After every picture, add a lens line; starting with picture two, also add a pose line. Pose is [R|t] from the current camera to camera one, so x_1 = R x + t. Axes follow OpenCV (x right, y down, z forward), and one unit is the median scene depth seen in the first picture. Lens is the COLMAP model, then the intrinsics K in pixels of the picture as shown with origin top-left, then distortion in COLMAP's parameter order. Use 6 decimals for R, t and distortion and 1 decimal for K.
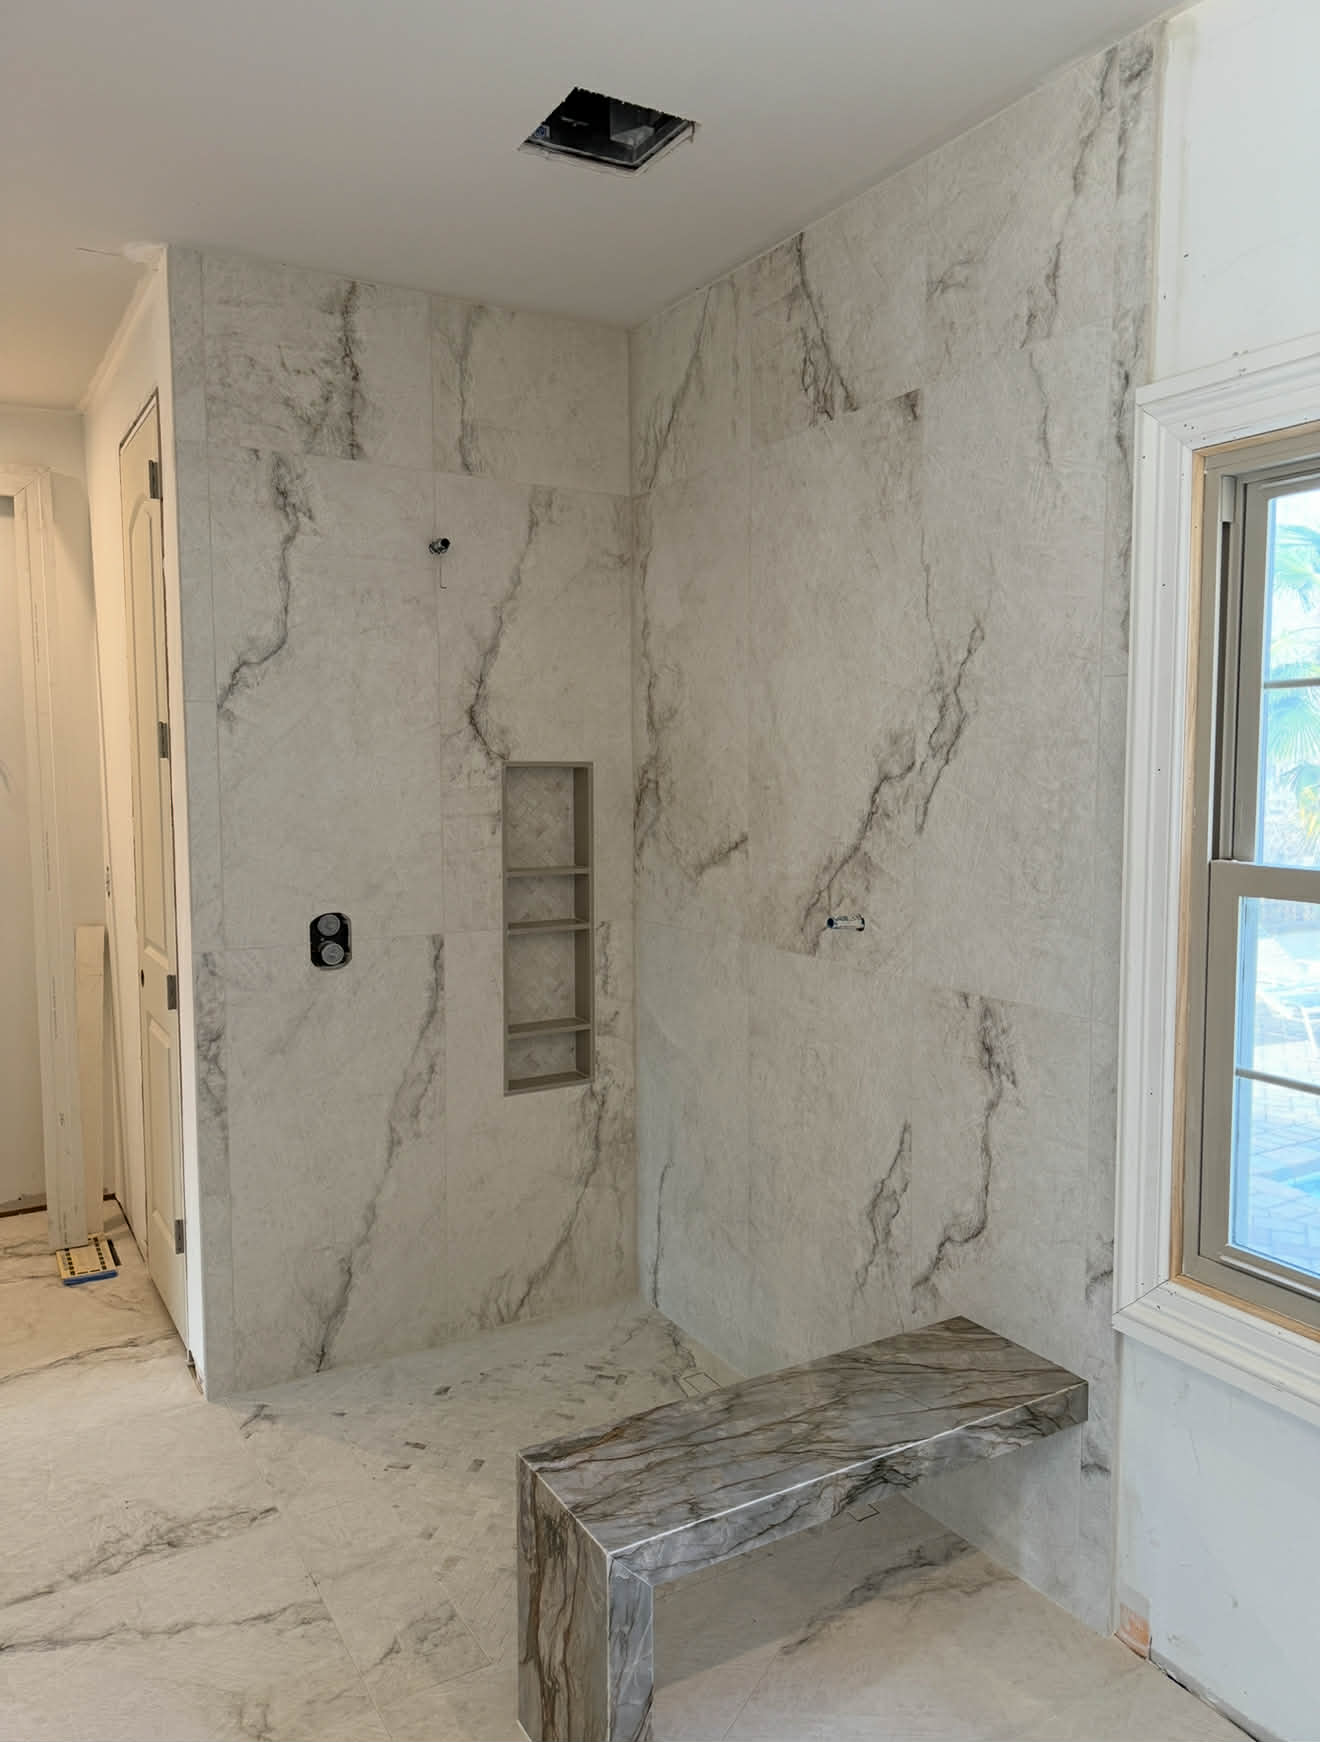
lens RADIAL K [[1254.1, 0, 661.0], [0, 1254.1, 852.5], [0, 0, 1]] dist [-0.006294, -0.014962]
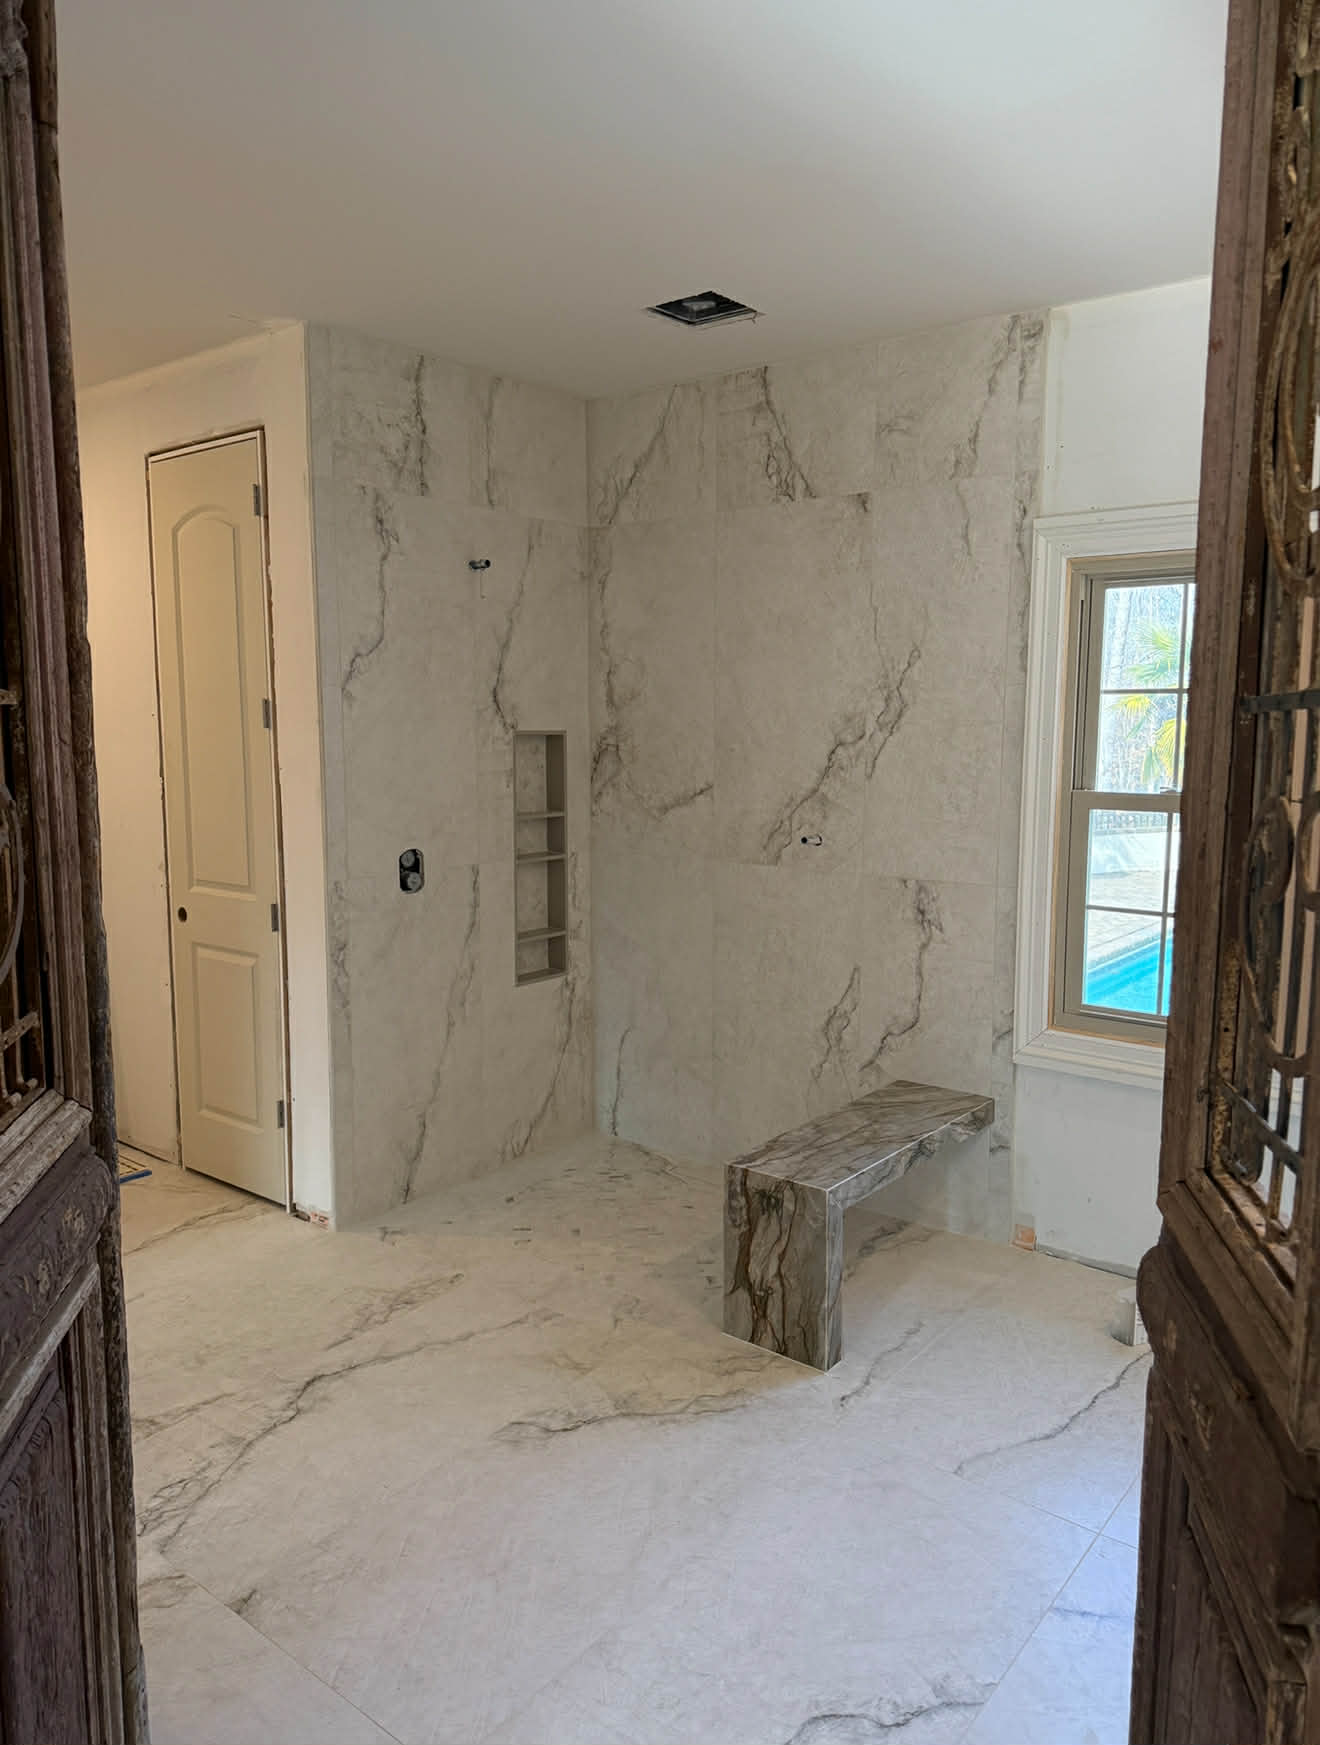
lens RADIAL K [[1256.3, 0, 659.7], [0, 1256.3, 870.1], [0, 0, 1]] dist [-0.006294, -0.014962]
pose [[0.933292, -0.039074, 0.356987, -0.573671], [0.022634, 0.998487, 0.050117, 0.012989], [-0.358405, -0.038694, 0.932764, -0.354406]]
